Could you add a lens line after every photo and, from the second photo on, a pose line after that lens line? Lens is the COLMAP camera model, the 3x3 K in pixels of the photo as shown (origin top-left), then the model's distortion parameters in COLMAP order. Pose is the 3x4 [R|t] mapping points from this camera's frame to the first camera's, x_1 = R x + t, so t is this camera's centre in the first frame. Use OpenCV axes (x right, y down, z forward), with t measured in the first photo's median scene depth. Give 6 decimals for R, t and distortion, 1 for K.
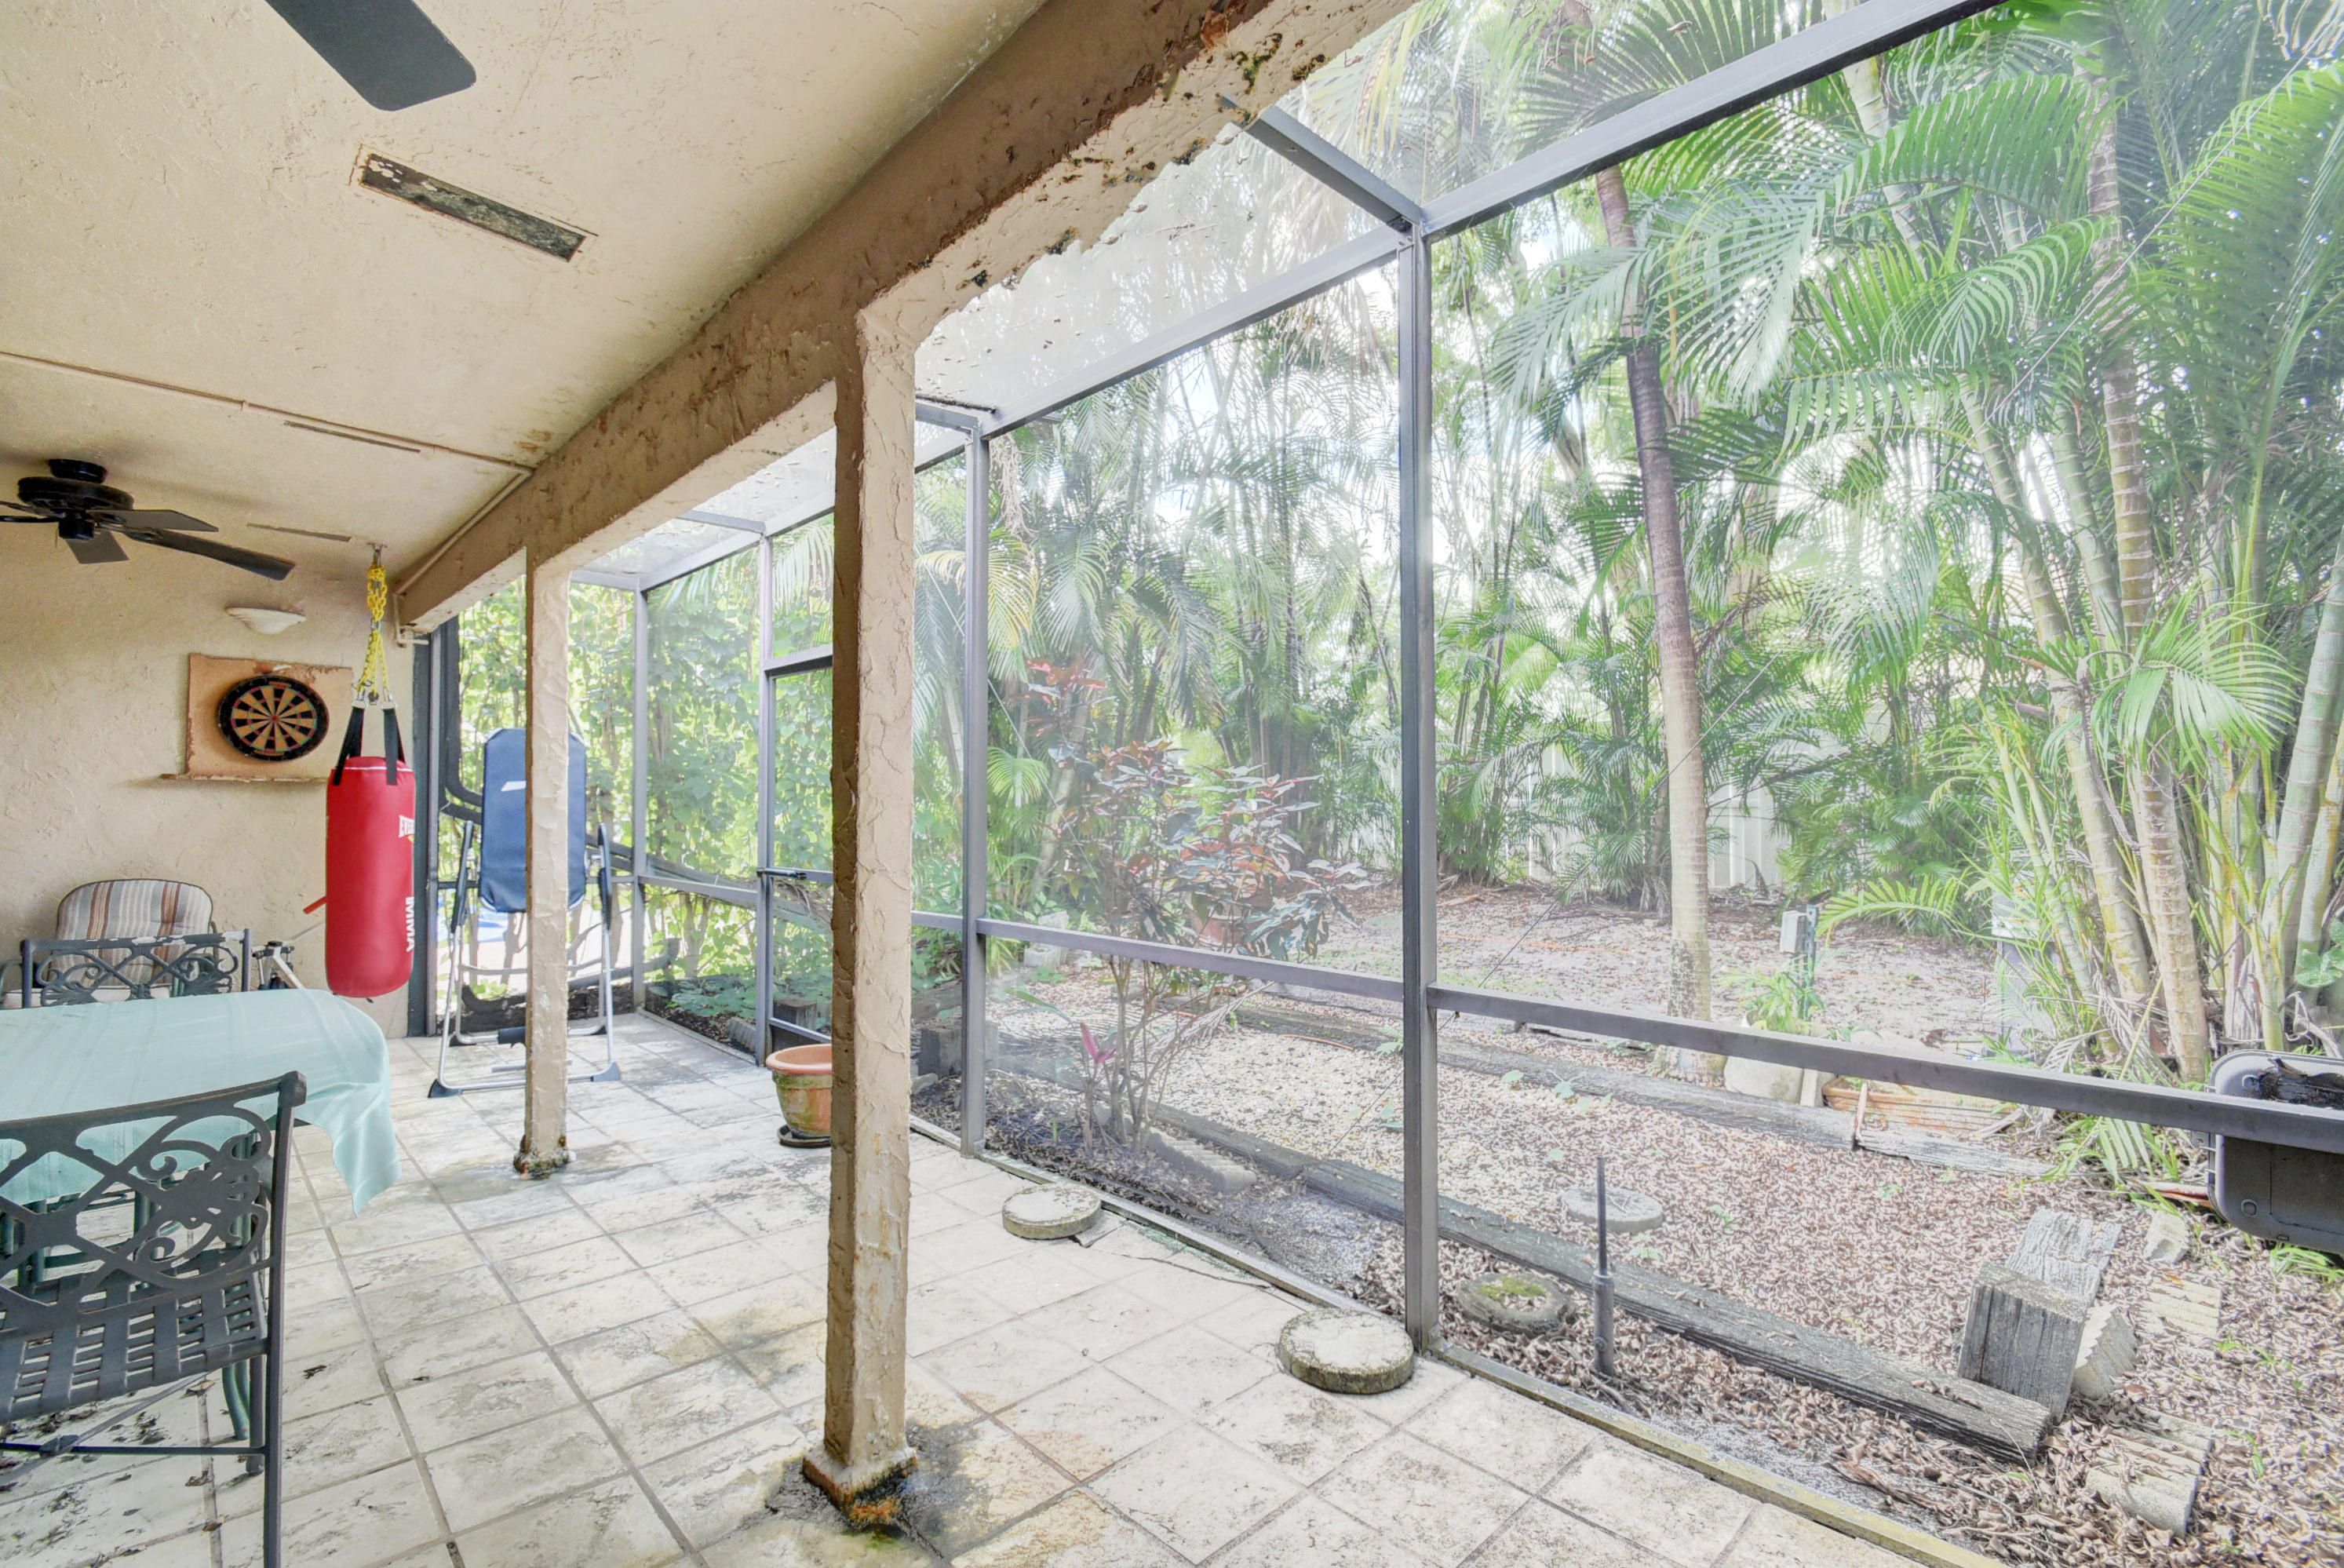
lens RADIAL K [[1043.1, 0, 1172.0], [0, 1043.1, 784.0], [0, 0, 1]] dist [0.001398, -0.011073]
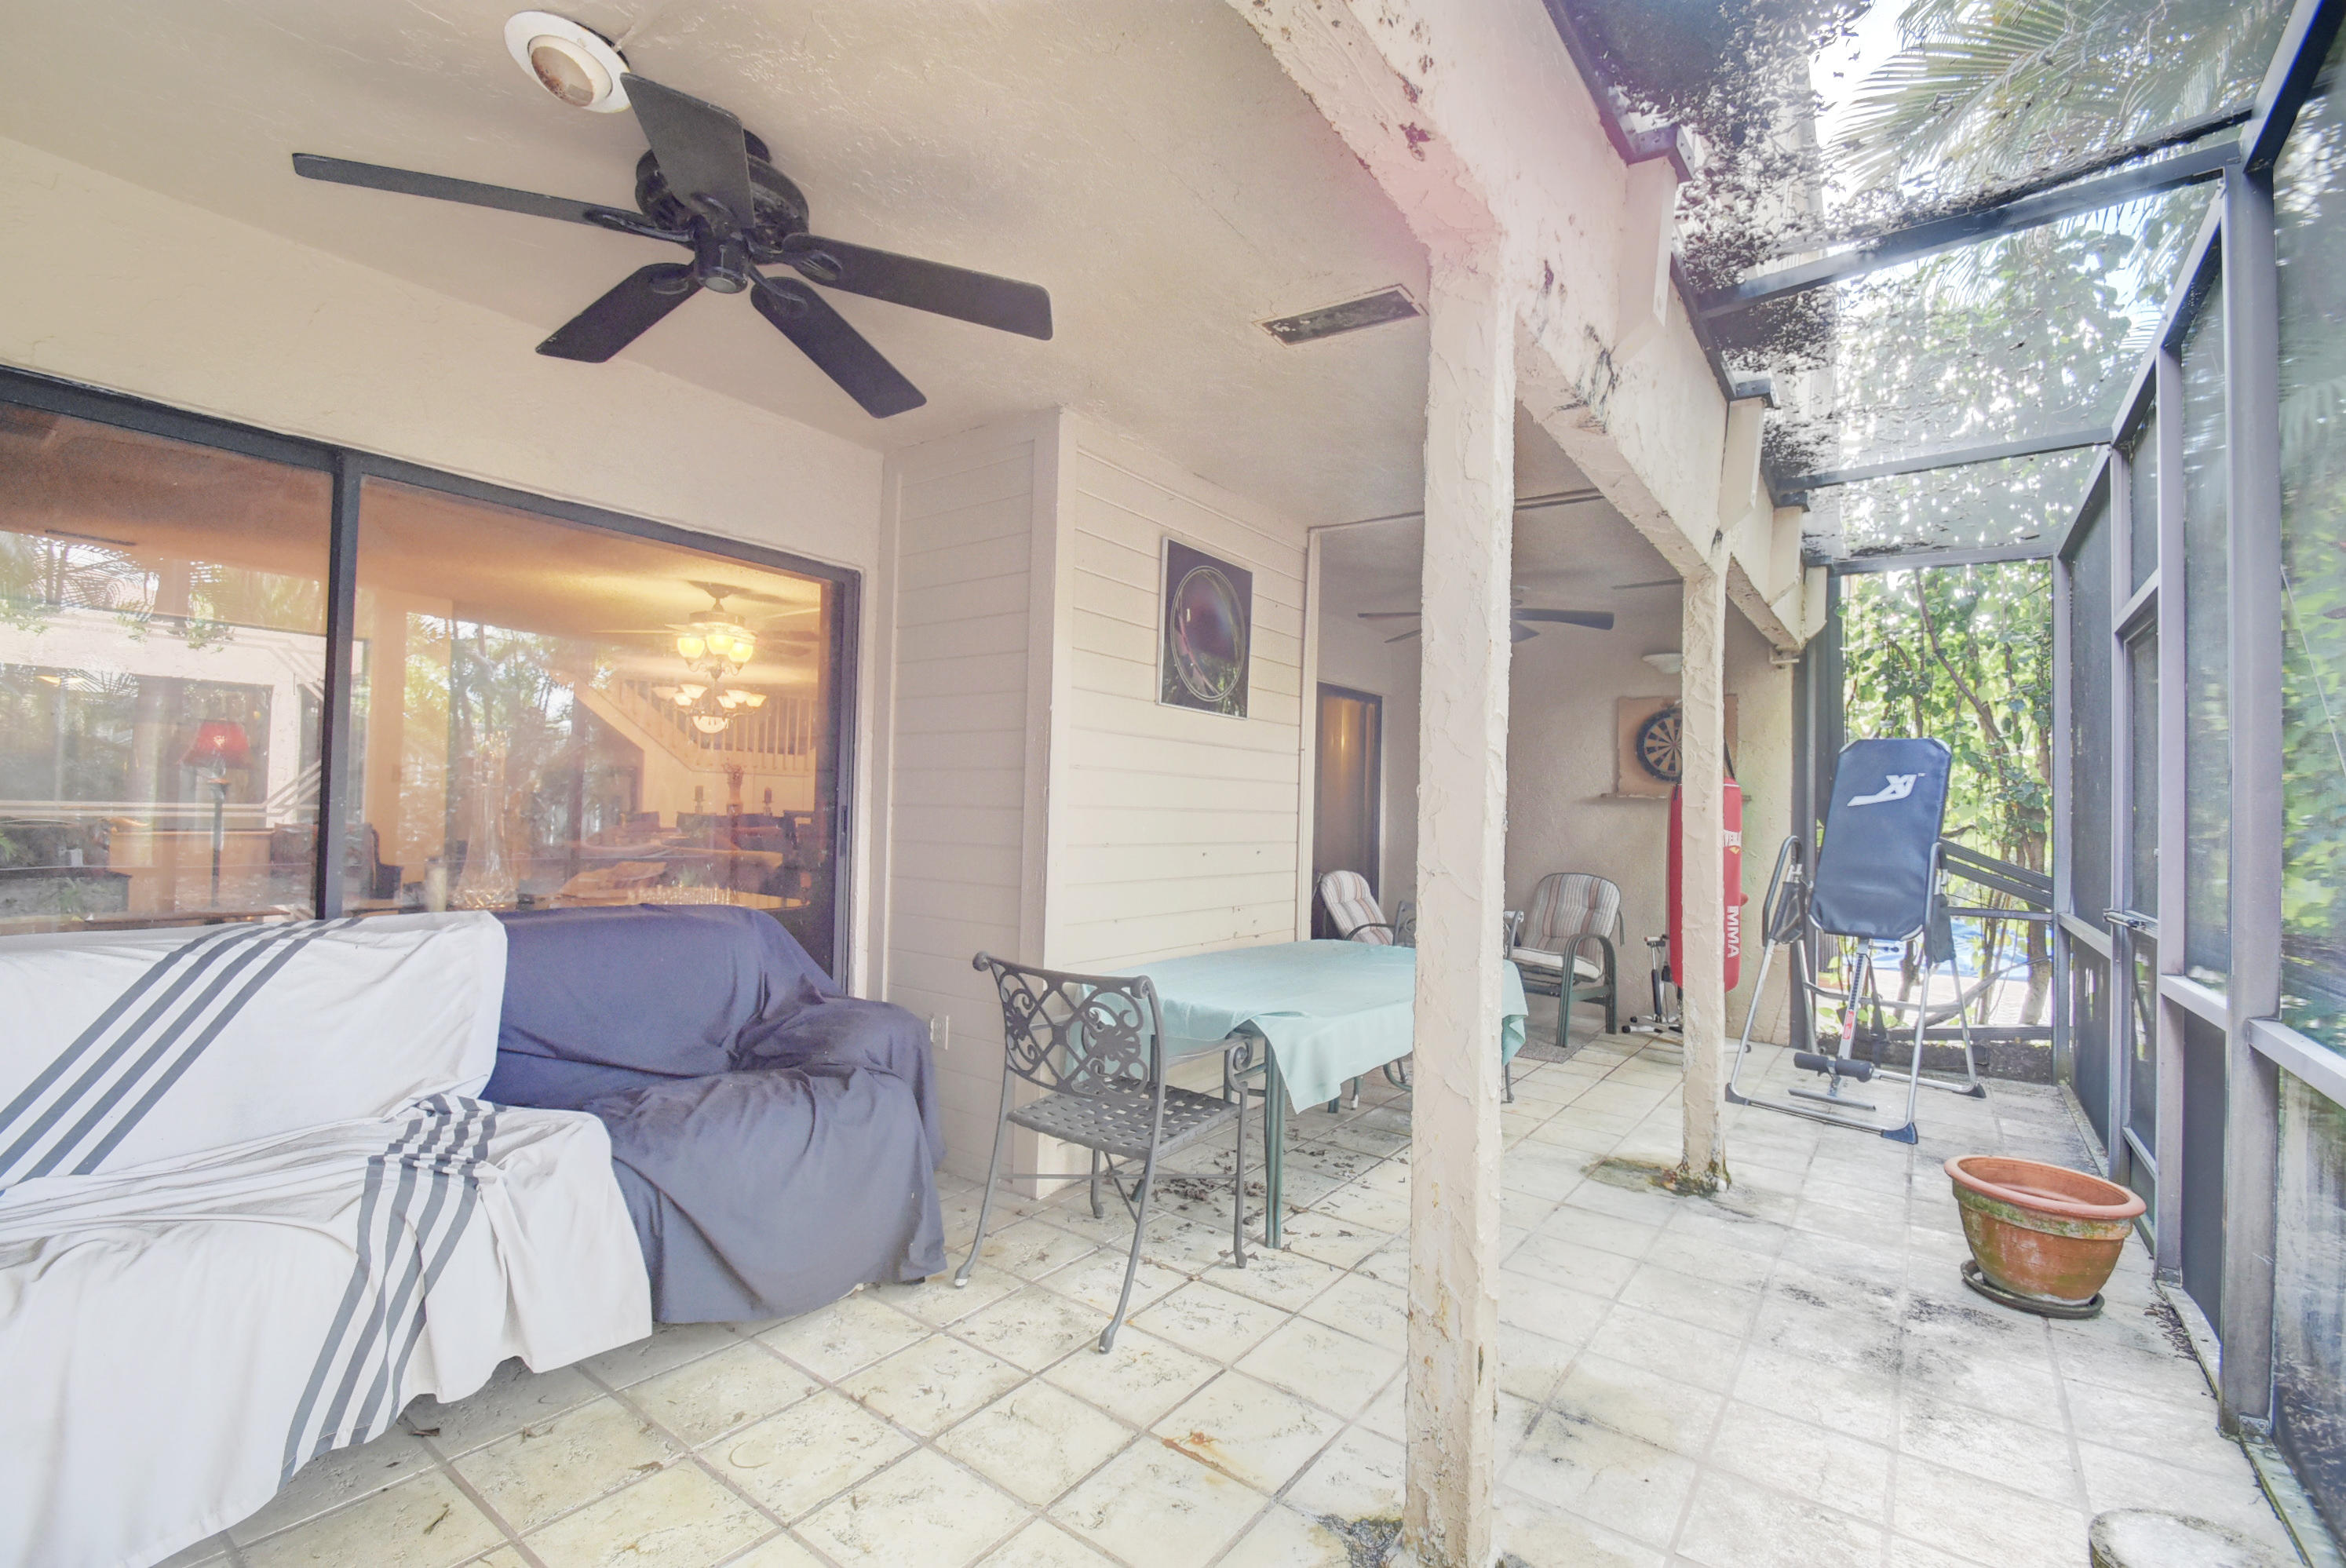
lens RADIAL K [[1043.9, 0, 1173.0], [0, 1043.9, 784.0], [0, 0, 1]] dist [0.001398, -0.011073]
pose [[0.156286, -0.023340, -0.987436, 0.280081], [-0.003627, 0.999700, -0.024204, 0.015545], [0.987705, 0.007364, 0.156155, 0.341541]]
